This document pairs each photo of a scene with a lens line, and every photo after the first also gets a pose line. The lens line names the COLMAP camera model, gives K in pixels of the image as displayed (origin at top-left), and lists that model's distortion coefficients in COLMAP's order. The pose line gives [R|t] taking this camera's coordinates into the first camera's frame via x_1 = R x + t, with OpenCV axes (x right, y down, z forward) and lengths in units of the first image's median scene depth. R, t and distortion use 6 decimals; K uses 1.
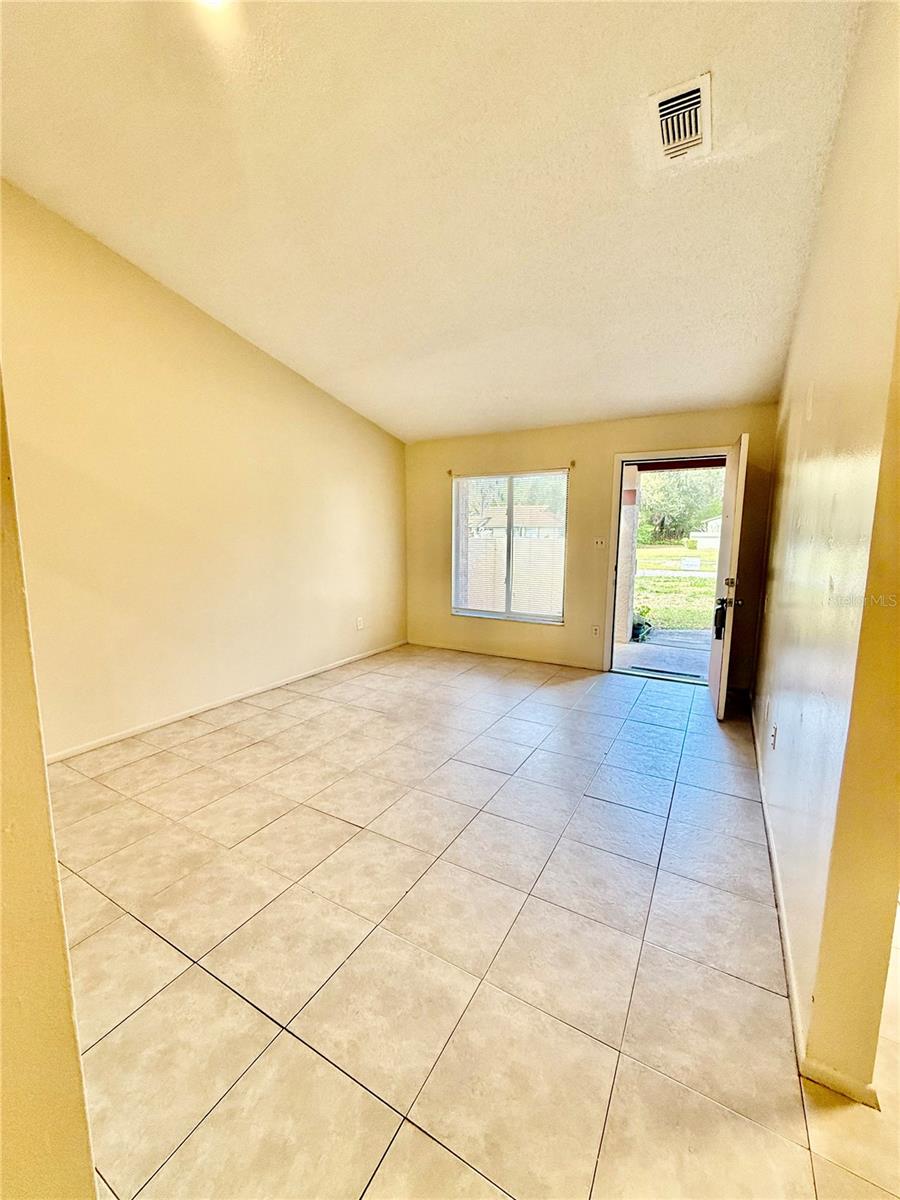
lens RADIAL K [[475.9, 0, 449.2], [0, 475.9, 602.2], [0, 0, 1]] dist [0.001639, -0.000523]
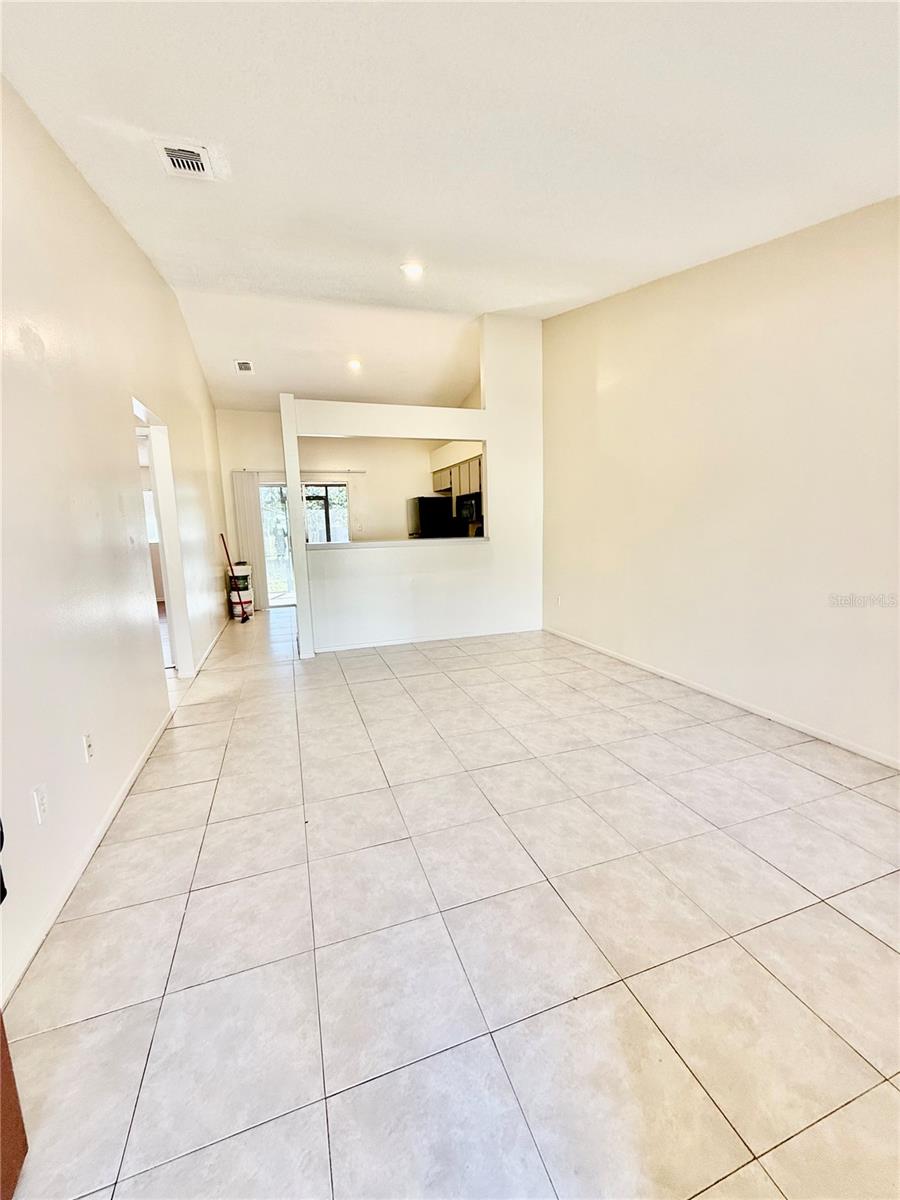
lens RADIAL K [[475.9, 0, 450.4], [0, 475.9, 598.1], [0, 0, 1]] dist [0.001639, -0.000523]
pose [[-0.658893, 0.116425, -0.743172, 0.538223], [-0.093104, 0.967732, 0.234150, -0.136778], [0.746453, 0.223473, -0.626792, 1.255348]]
